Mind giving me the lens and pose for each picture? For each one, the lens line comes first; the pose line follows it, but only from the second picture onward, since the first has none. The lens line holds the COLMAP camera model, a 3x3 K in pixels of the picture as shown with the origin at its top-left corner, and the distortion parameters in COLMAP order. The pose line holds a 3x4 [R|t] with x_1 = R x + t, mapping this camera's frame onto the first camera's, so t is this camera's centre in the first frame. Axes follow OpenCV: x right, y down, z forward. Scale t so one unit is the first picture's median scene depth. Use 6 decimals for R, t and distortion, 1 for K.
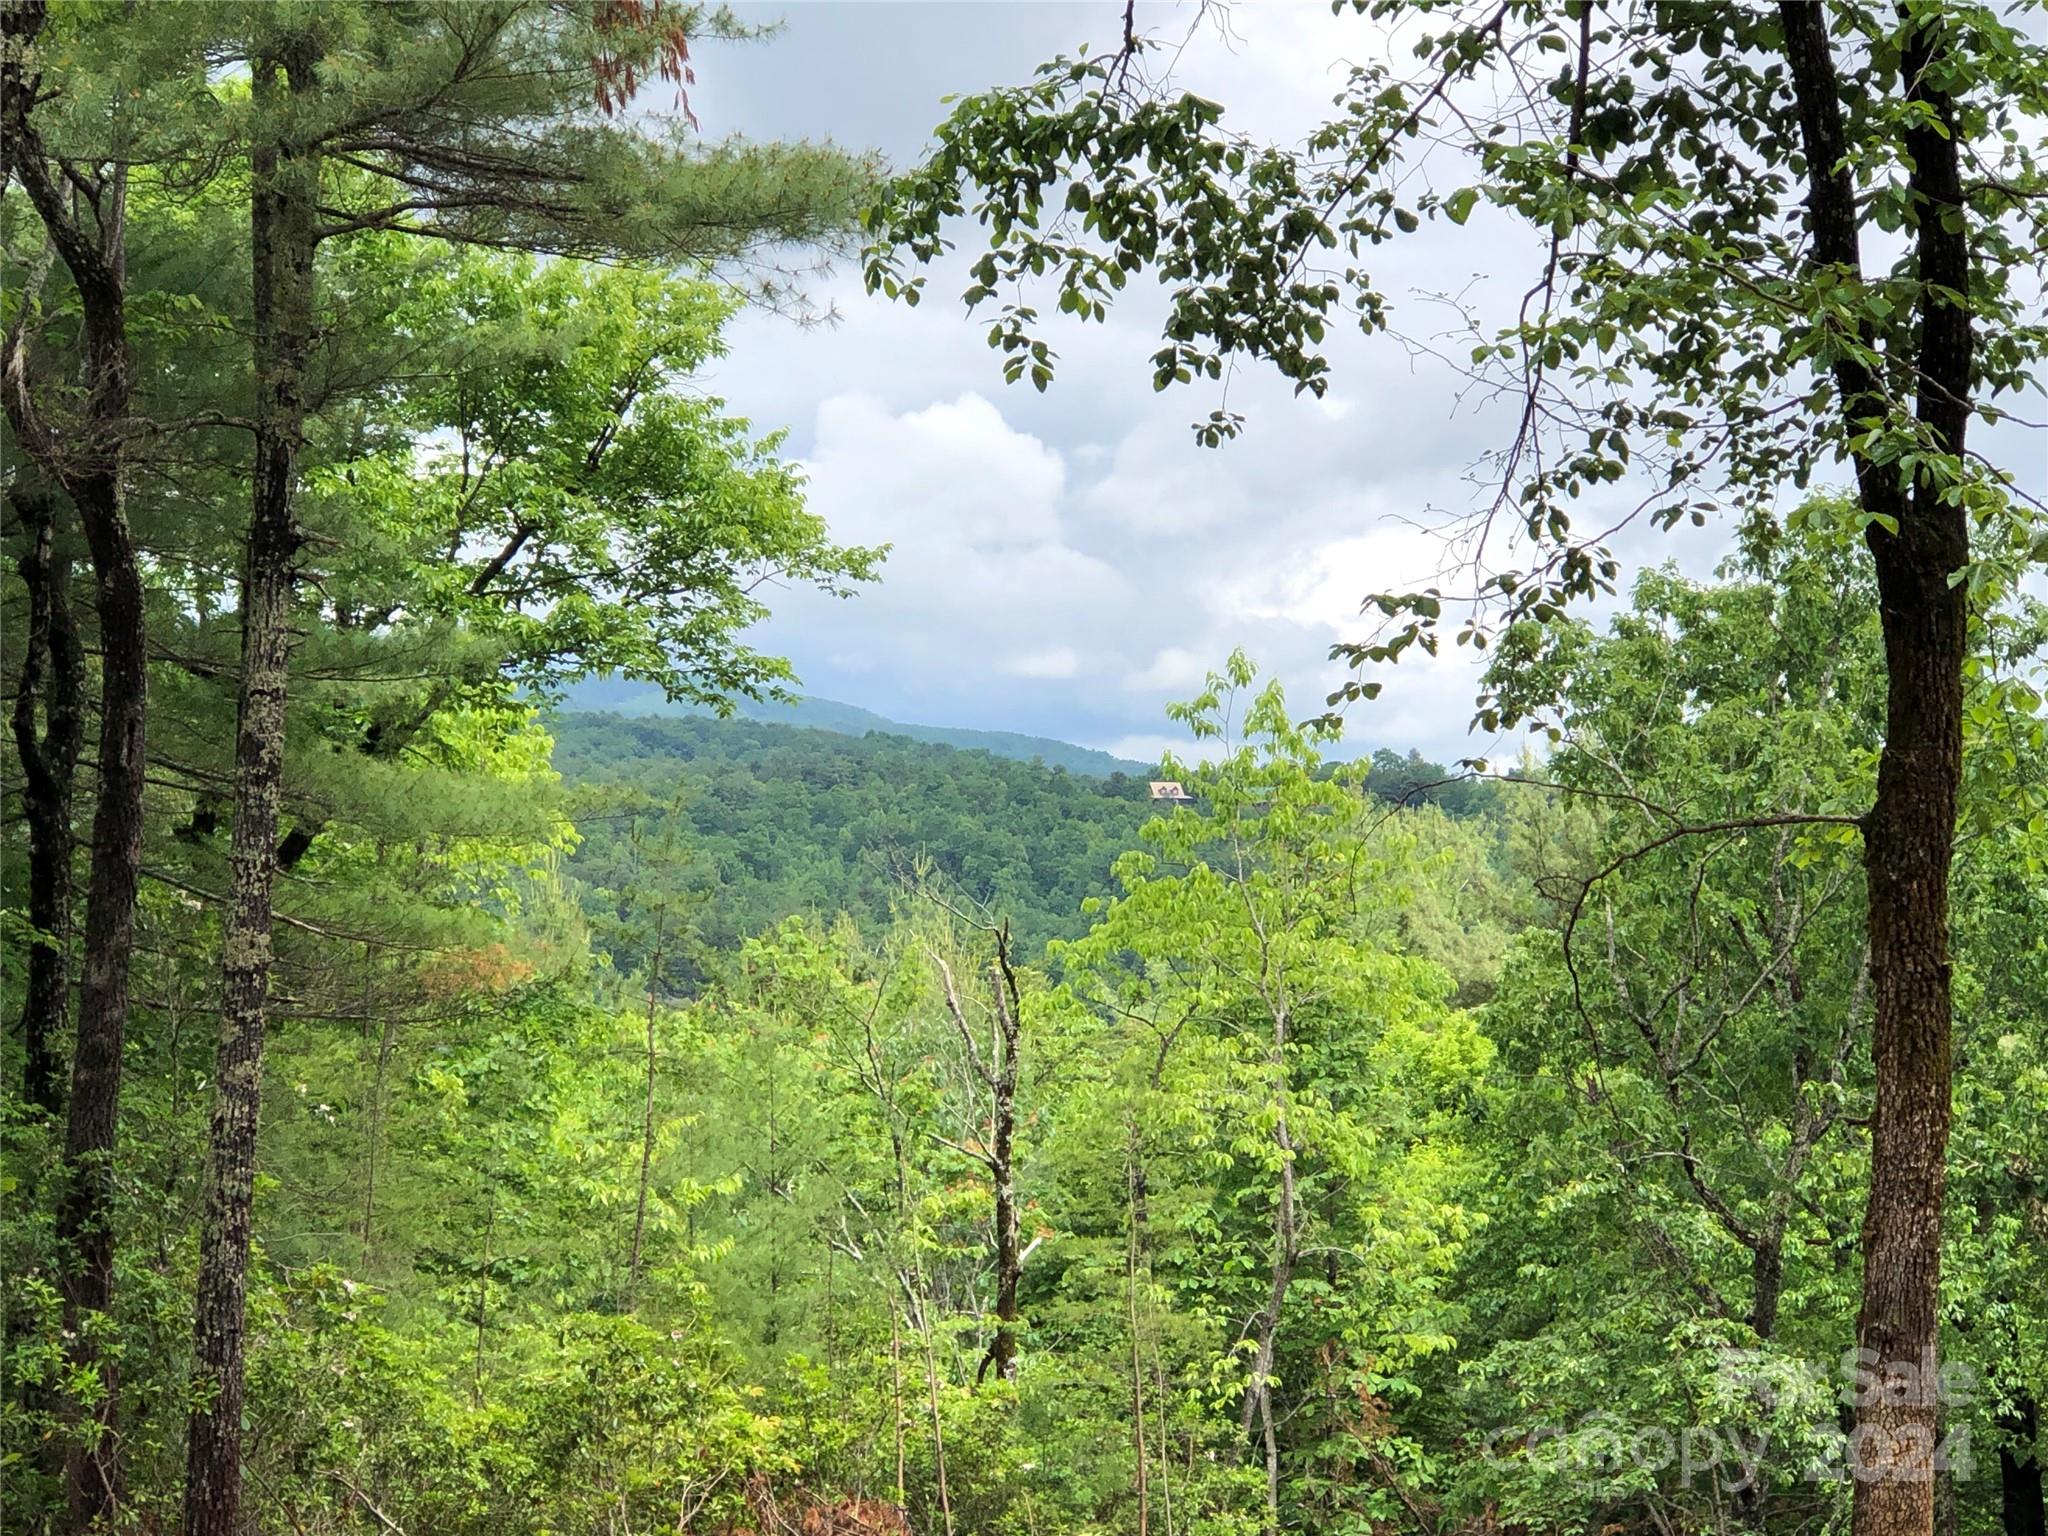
lens RADIAL K [[5558.0, 0, 1086.6], [0, 5558.0, 772.4], [0, 0, 1]] dist [-1.017083, 16.552987]
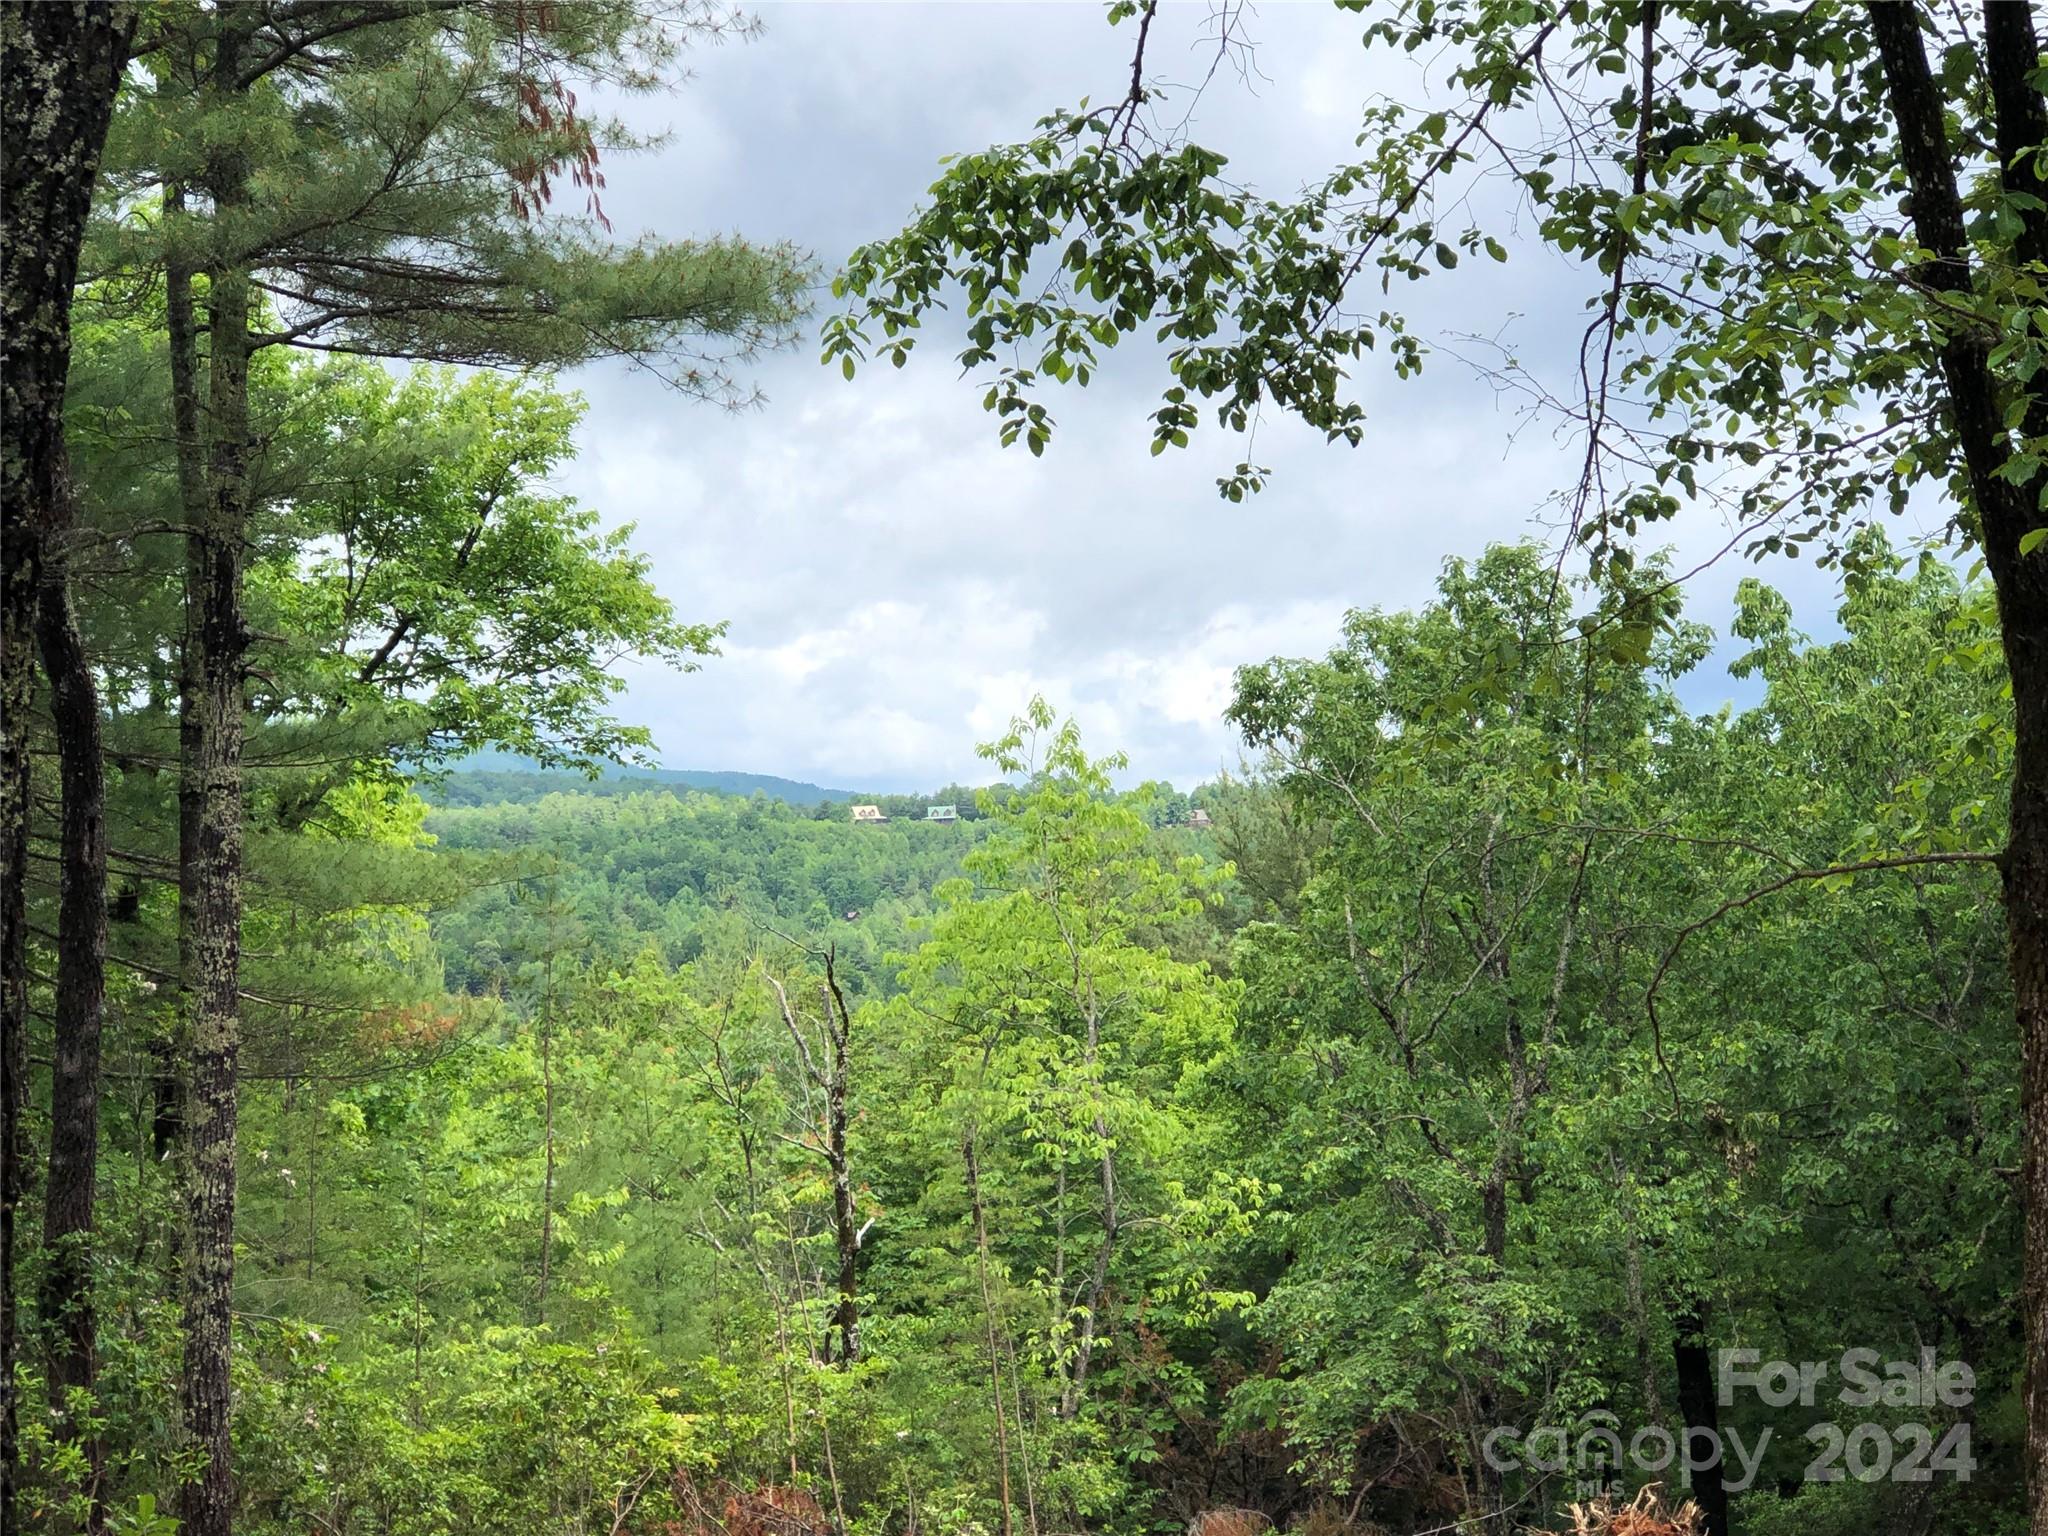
lens RADIAL K [[4133.9, 0, 1024.0], [0, 4133.9, 768.0], [0, 0, 1]] dist [-0.585322, 5.708827]
pose [[0.995846, -0.047090, 0.077930, -0.058518], [0.047358, 0.998877, -0.001590, -0.009624], [-0.077767, 0.005274, 0.996958, 0.216037]]
